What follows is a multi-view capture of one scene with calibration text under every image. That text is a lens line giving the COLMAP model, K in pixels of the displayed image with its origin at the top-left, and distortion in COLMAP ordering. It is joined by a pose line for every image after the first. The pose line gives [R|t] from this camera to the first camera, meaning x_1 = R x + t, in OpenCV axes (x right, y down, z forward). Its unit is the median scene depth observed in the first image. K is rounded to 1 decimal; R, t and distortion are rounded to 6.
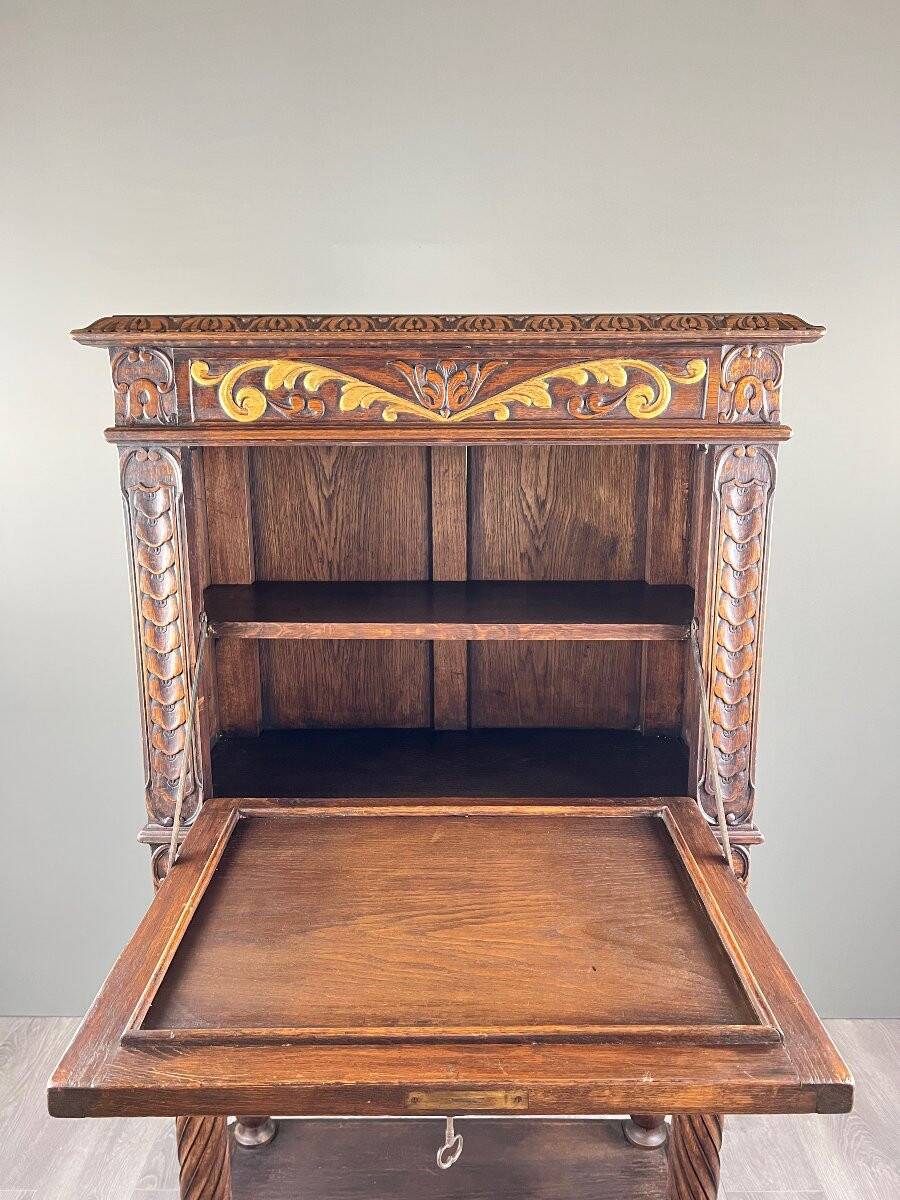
lens RADIAL K [[904.4, 0, 447.6], [0, 904.4, 601.2], [0, 0, 1]] dist [0.061125, -0.075723]
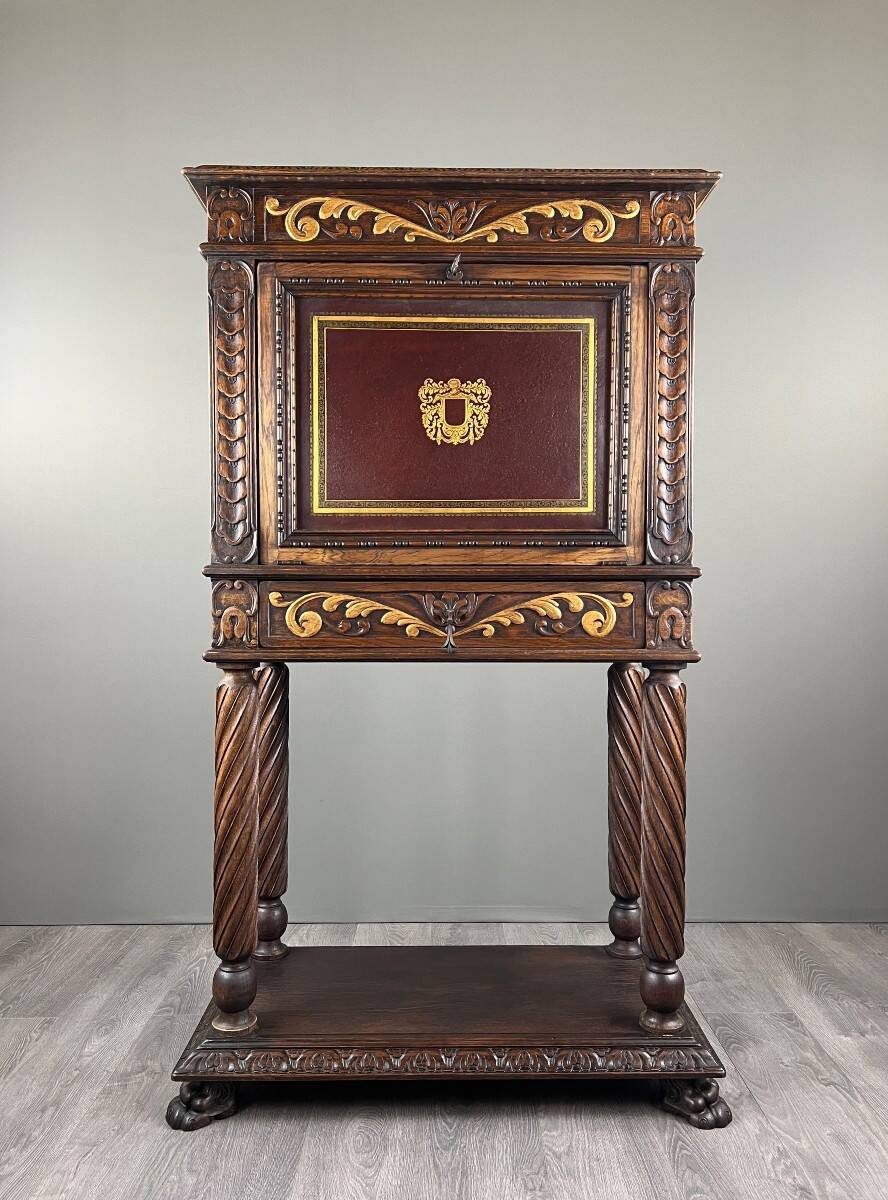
lens RADIAL K [[918.2, 0, 449.4], [0, 918.2, 604.1], [0, 0, 1]] dist [0.098370, -0.146416]
pose [[0.999861, 0.005038, 0.015875, -0.024003], [-0.001899, 0.981414, -0.191892, 0.602920], [-0.016546, 0.191835, 0.981288, -0.265224]]
